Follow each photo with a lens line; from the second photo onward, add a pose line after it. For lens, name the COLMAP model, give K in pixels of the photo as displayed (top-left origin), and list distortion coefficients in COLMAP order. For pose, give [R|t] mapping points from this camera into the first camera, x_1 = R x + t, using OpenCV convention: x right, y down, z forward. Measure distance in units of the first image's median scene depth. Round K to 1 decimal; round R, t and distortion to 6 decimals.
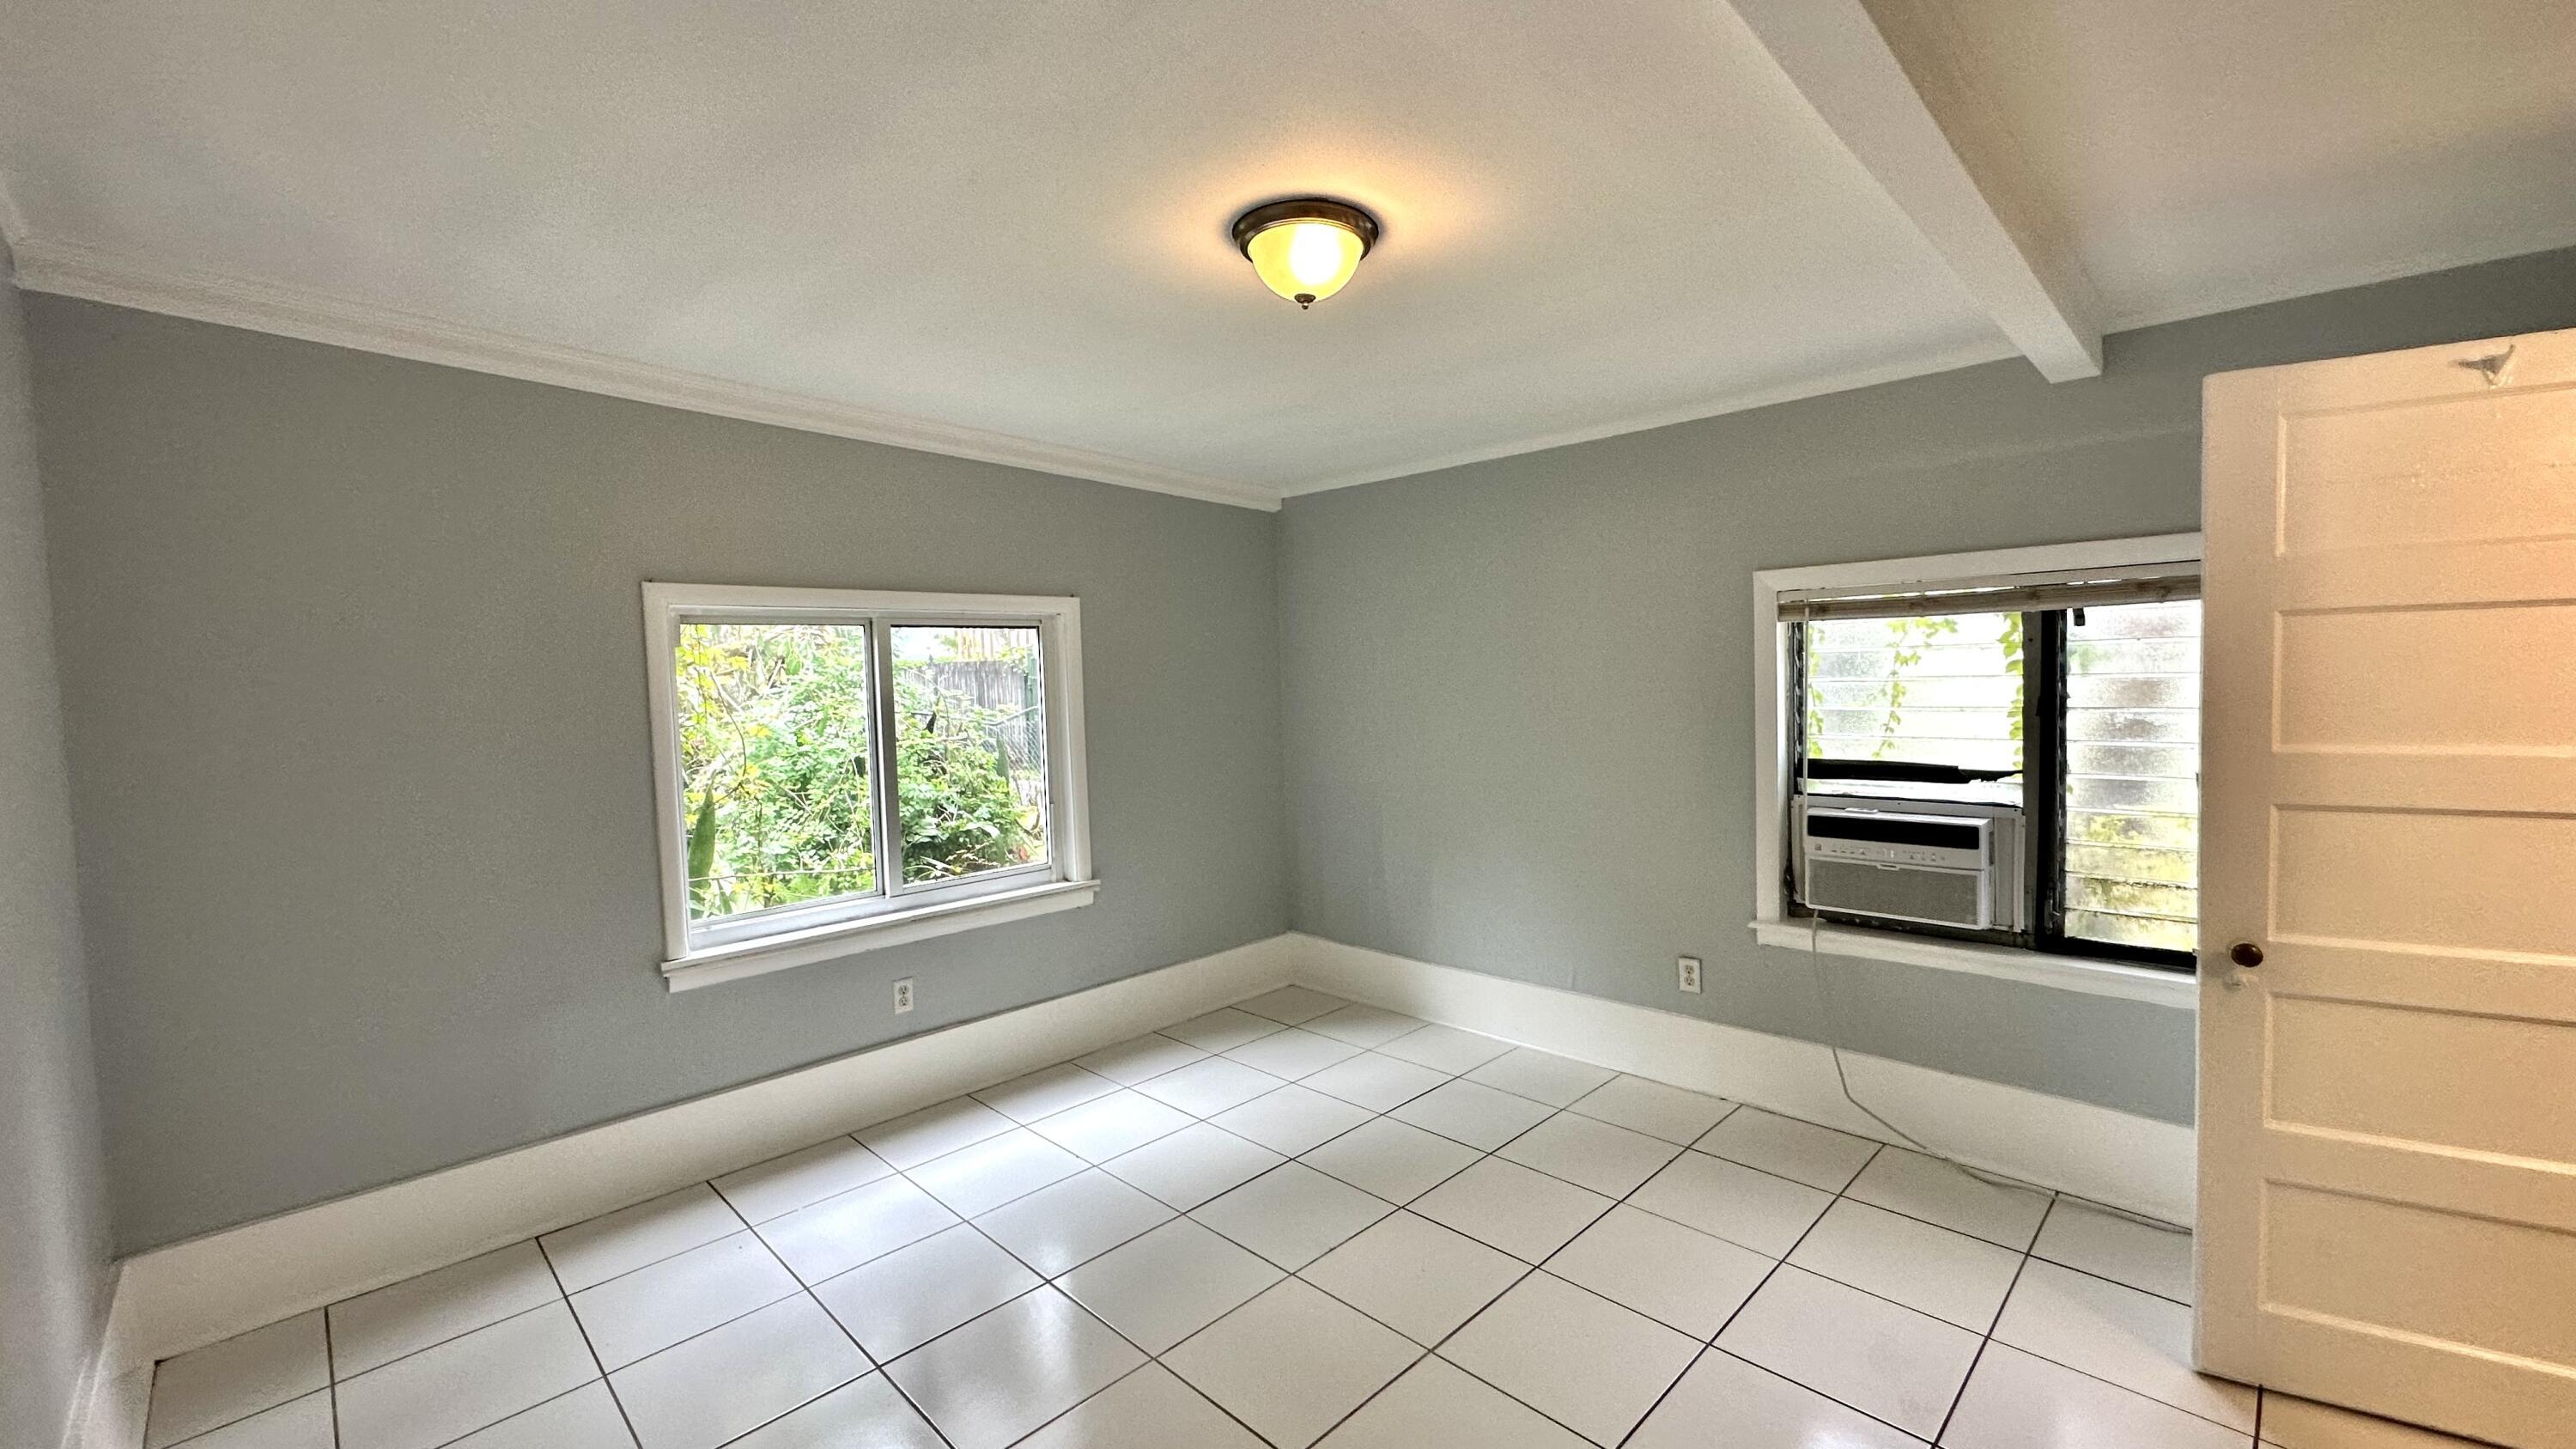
lens RADIAL K [[1031.2, 0, 1288.0], [0, 1031.2, 724.5], [0, 0, 1]] dist [-0.002097, 0.000635]
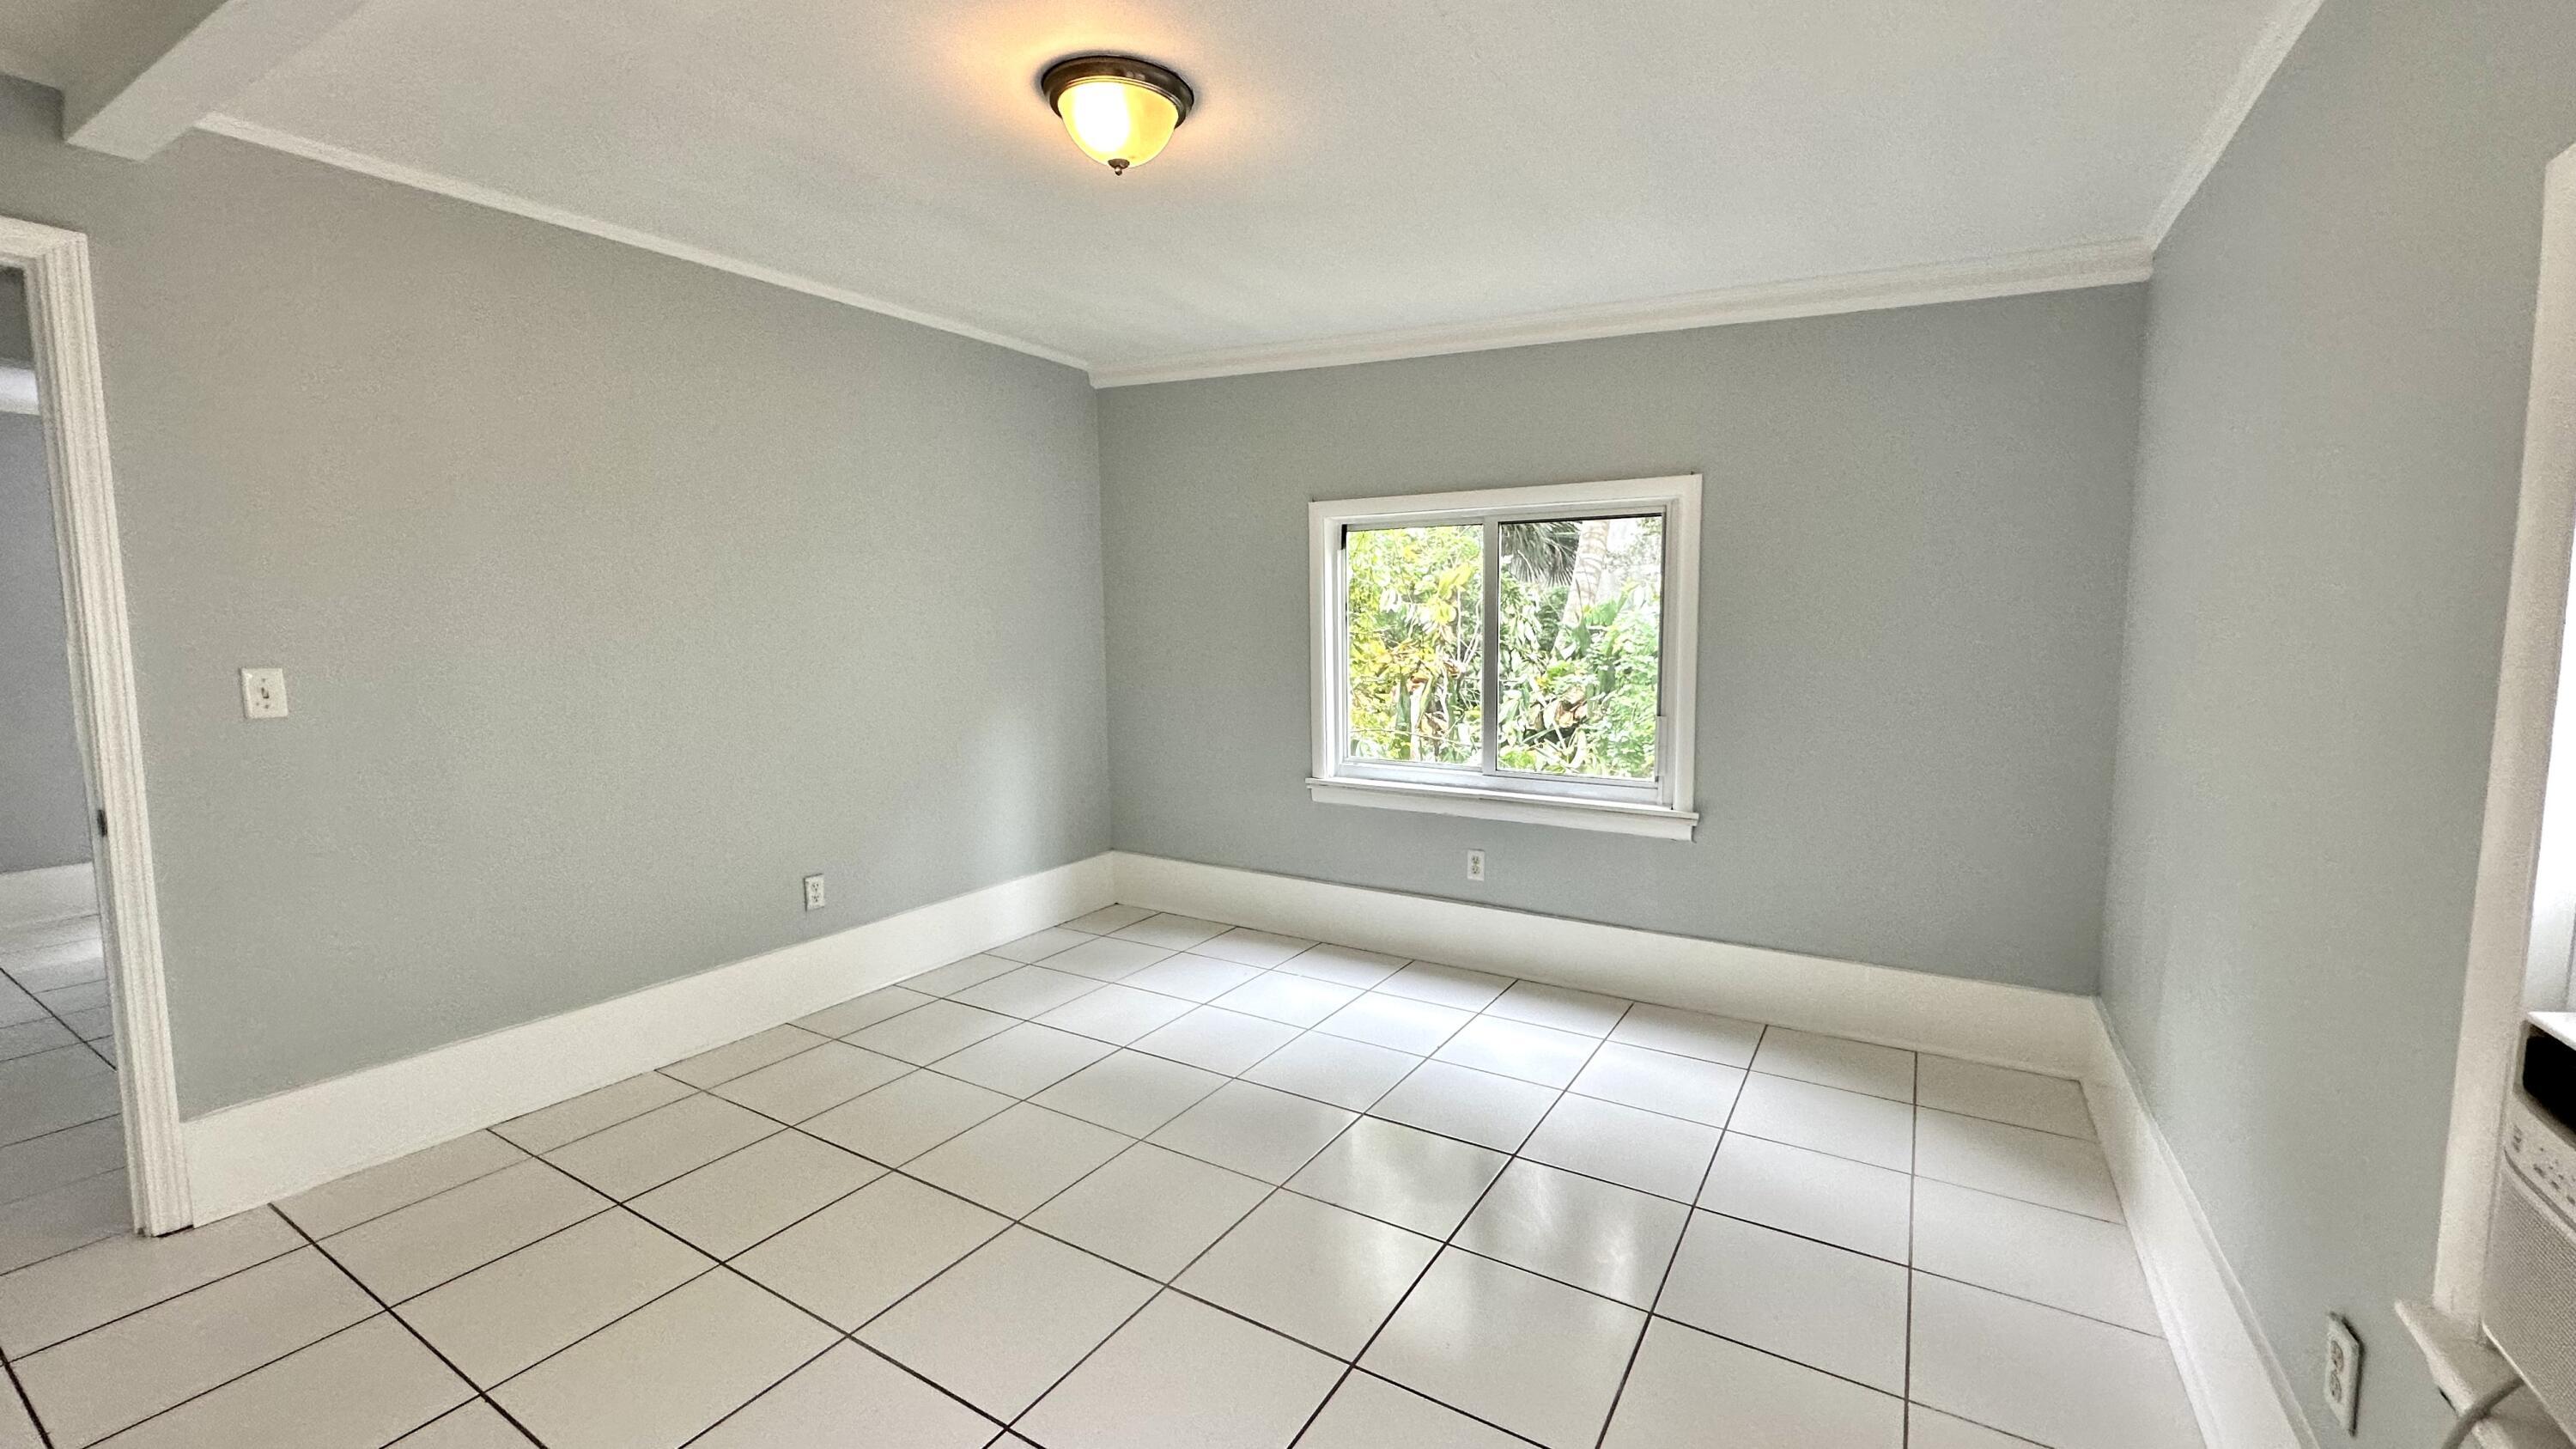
lens RADIAL K [[986.0, 0, 1229.5], [0, 986.0, 728.1], [0, 0, 1]] dist [-0.000288, 0.000143]
pose [[0.232207, 0.143183, -0.962070, 0.555892], [-0.049654, 0.989561, 0.135289, -0.010710], [0.971398, 0.016356, 0.236893, 0.490952]]
